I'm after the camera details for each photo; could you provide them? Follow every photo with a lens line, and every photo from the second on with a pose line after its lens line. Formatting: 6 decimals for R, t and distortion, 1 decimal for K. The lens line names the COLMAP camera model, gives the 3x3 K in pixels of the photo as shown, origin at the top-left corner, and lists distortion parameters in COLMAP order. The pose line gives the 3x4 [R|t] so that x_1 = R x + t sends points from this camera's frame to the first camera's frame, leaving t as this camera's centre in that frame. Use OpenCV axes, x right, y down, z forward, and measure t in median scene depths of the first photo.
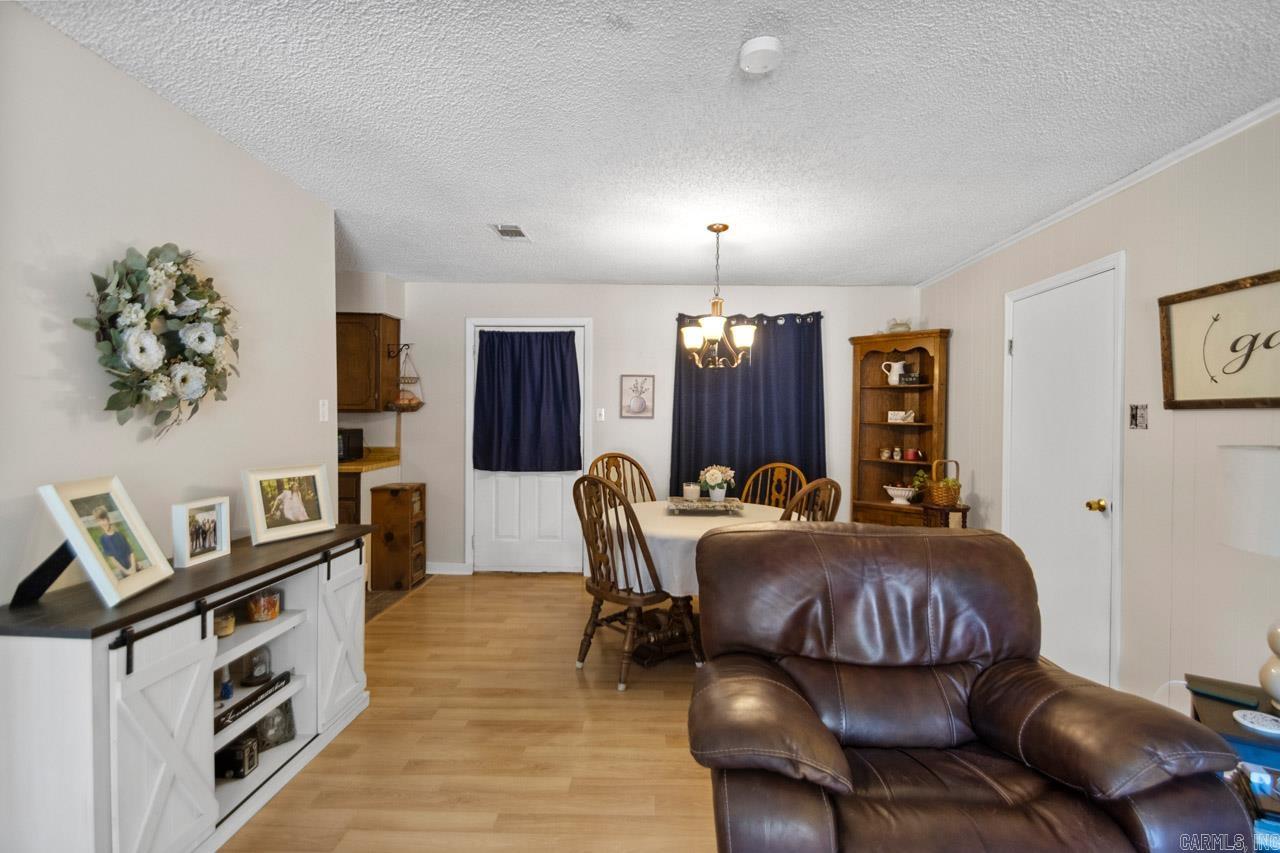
lens RADIAL K [[598.2, 0, 648.8], [0, 598.2, 422.2], [0, 0, 1]] dist [0.022820, -0.020969]
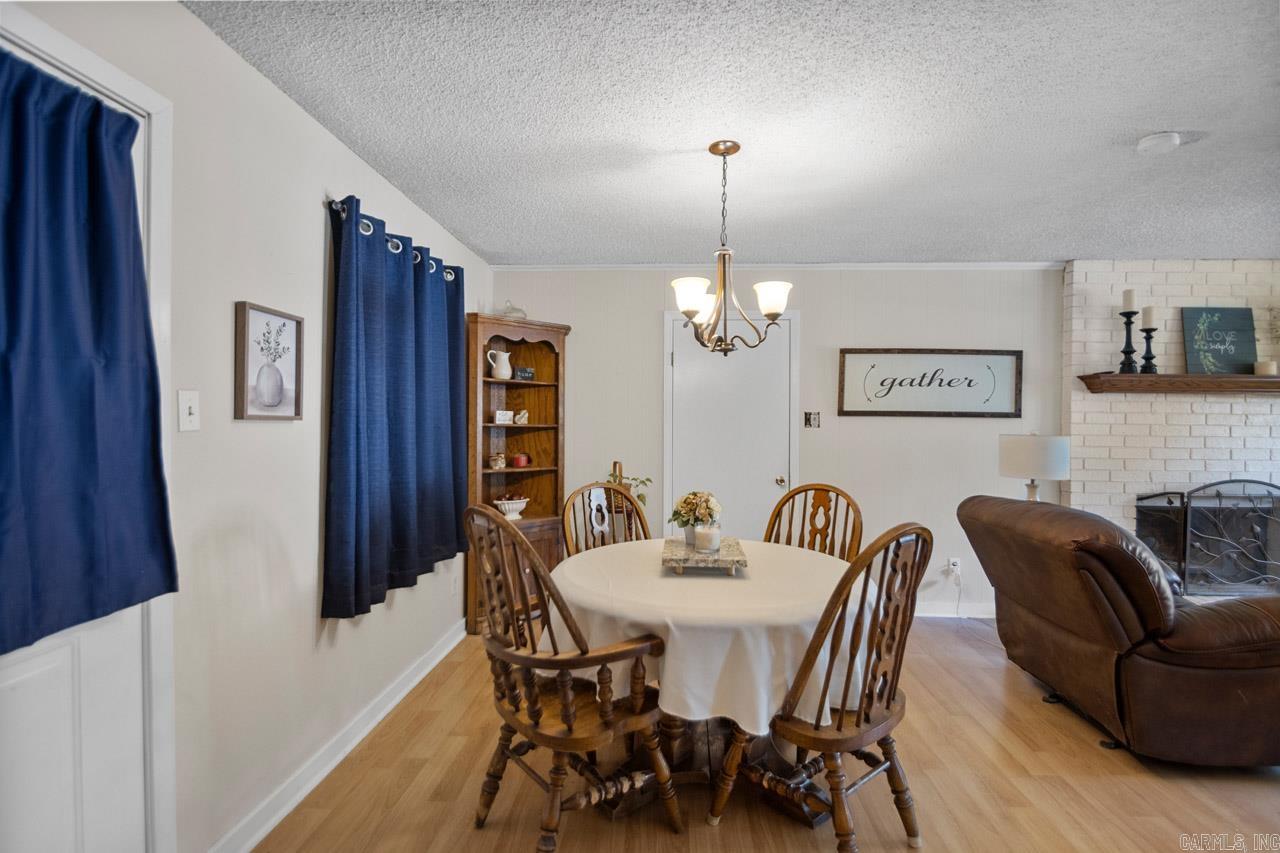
lens RADIAL K [[593.1, 0, 652.0], [0, 593.1, 420.4], [0, 0, 1]] dist [0.026684, -0.025293]
pose [[0.023161, -0.007195, 0.999706, -0.500021], [0.000286, 0.999974, 0.007190, -0.012596], [-0.999732, 0.000119, 0.023162, 0.928218]]
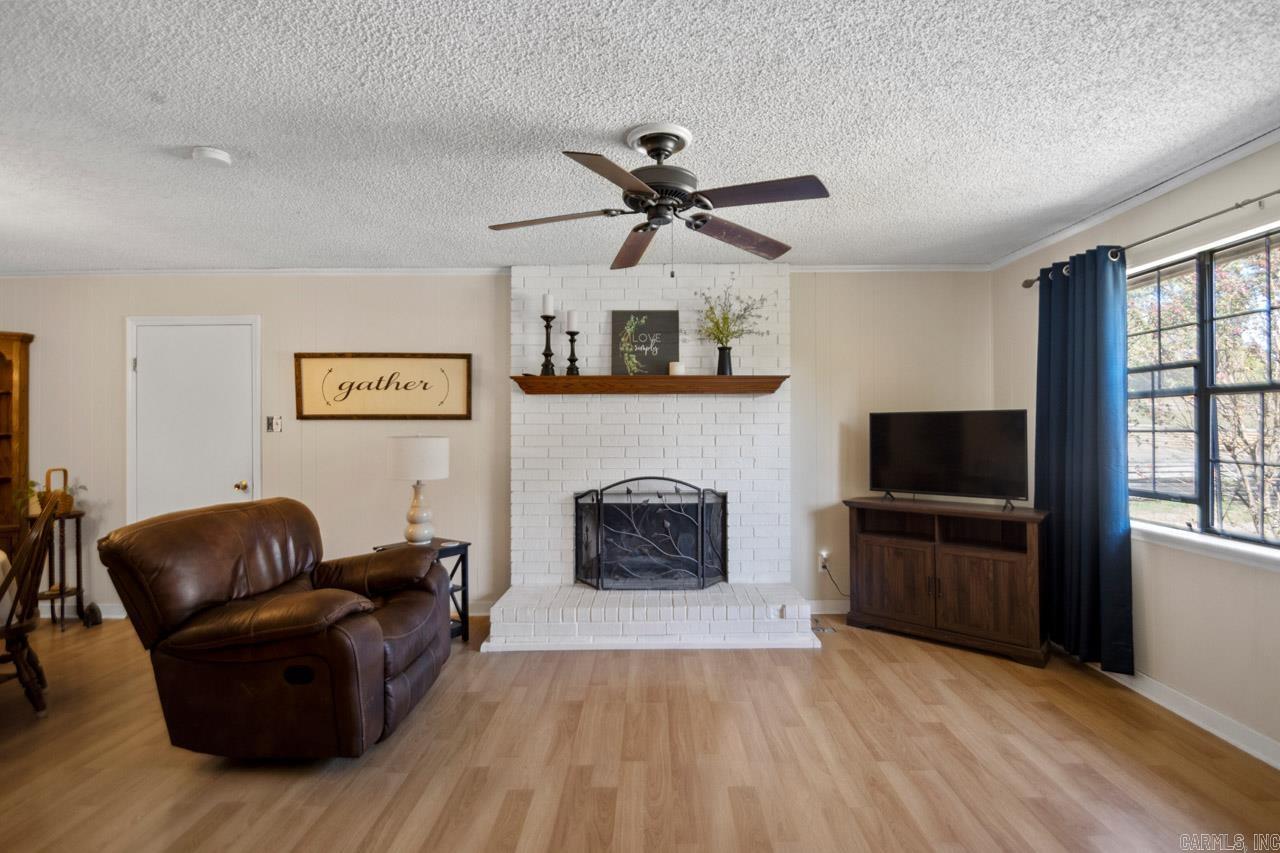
lens RADIAL K [[598.2, 0, 648.8], [0, 598.2, 422.2], [0, 0, 1]] dist [0.022820, -0.020969]
pose [[-0.016066, -0.003591, 0.999864, -0.520045], [0.014015, 0.999895, 0.003816, -0.004639], [-0.999773, 0.014074, -0.016014, 0.031715]]
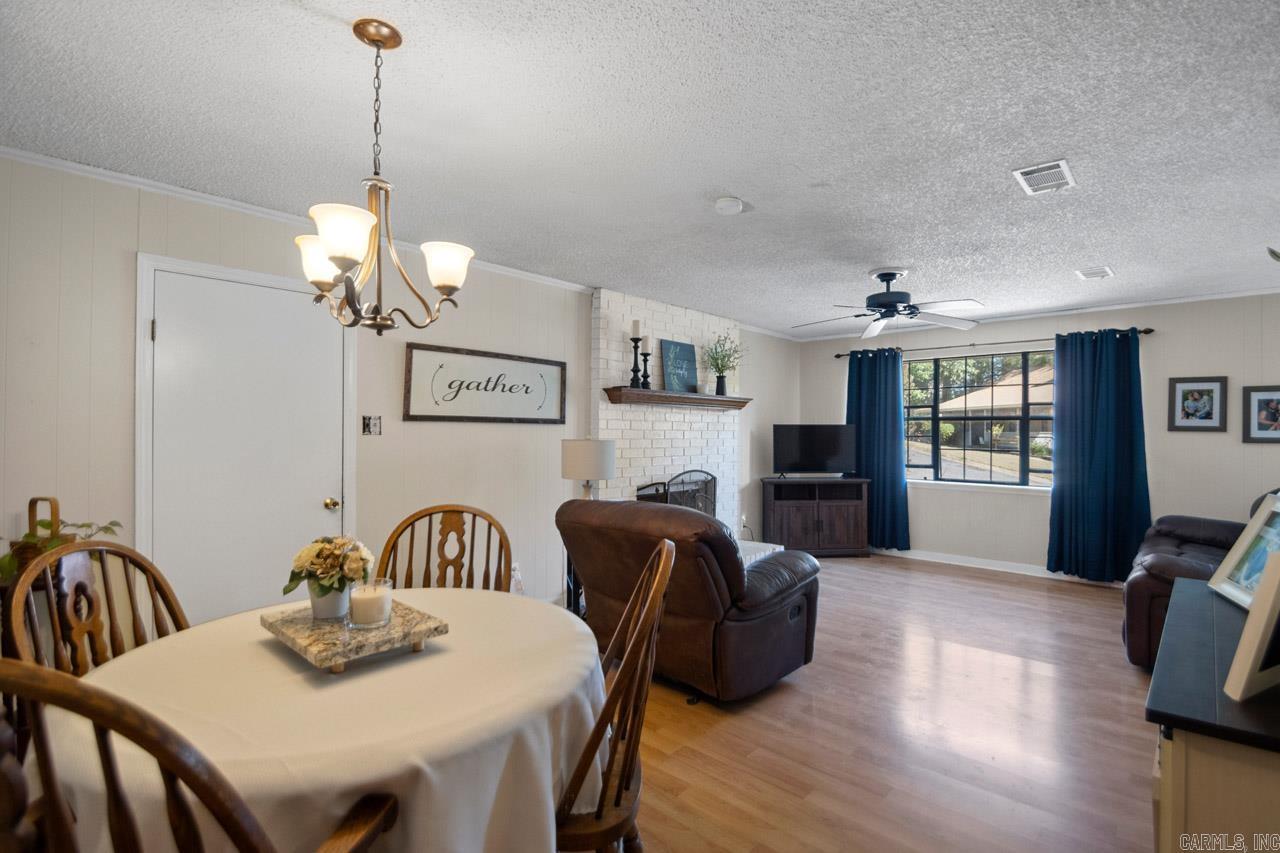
lens RADIAL K [[598.2, 0, 648.8], [0, 598.2, 422.2], [0, 0, 1]] dist [0.022820, -0.020969]
pose [[-0.754747, -0.005462, 0.655994, -0.317238], [-0.007523, 0.999972, -0.000330, -0.013542], [-0.655973, -0.005184, -0.754766, 1.061226]]
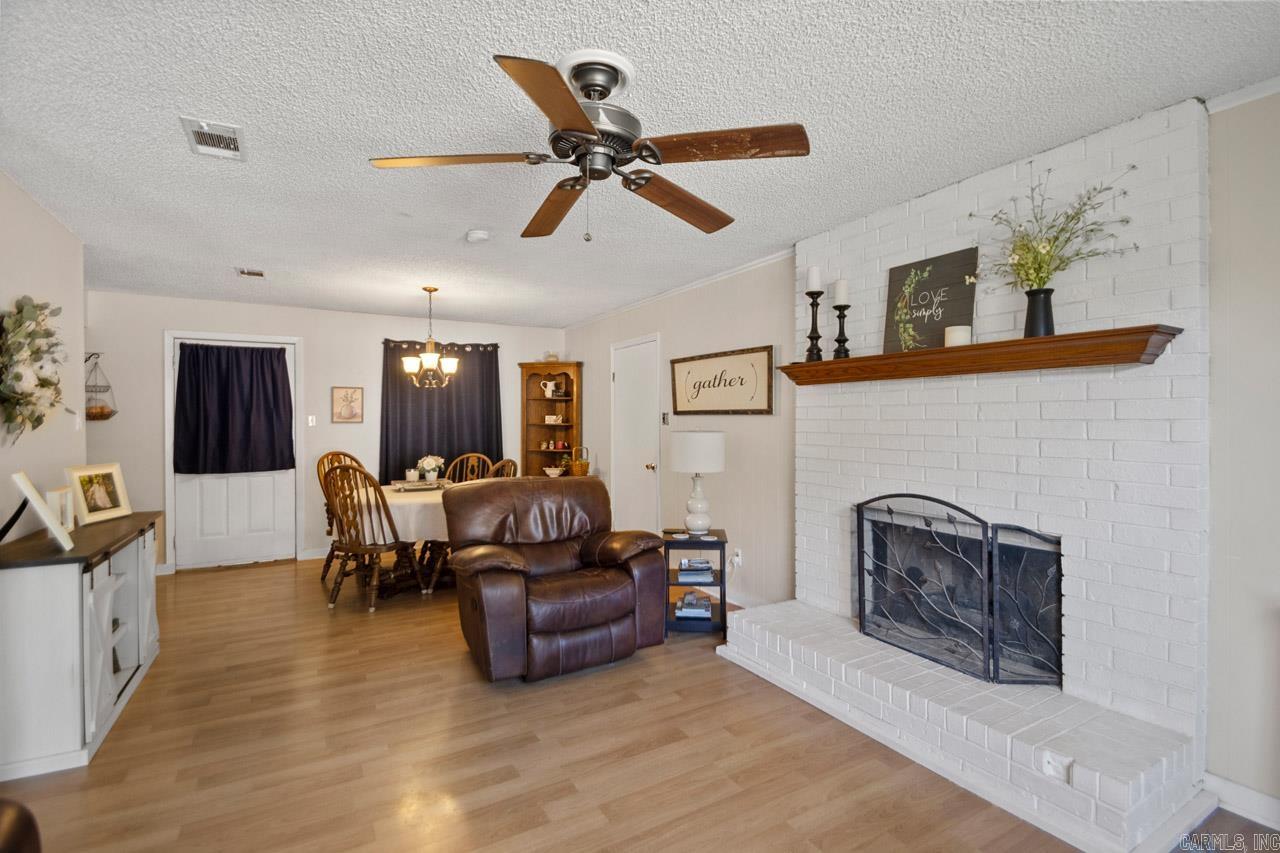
lens RADIAL K [[593.1, 0, 652.0], [0, 593.1, 420.4], [0, 0, 1]] dist [0.026684, -0.025293]
pose [[0.850428, -0.011984, 0.525954, -0.157878], [0.015201, 0.999883, -0.001796, -0.000695], [-0.525871, 0.009522, 0.850511, -0.411958]]
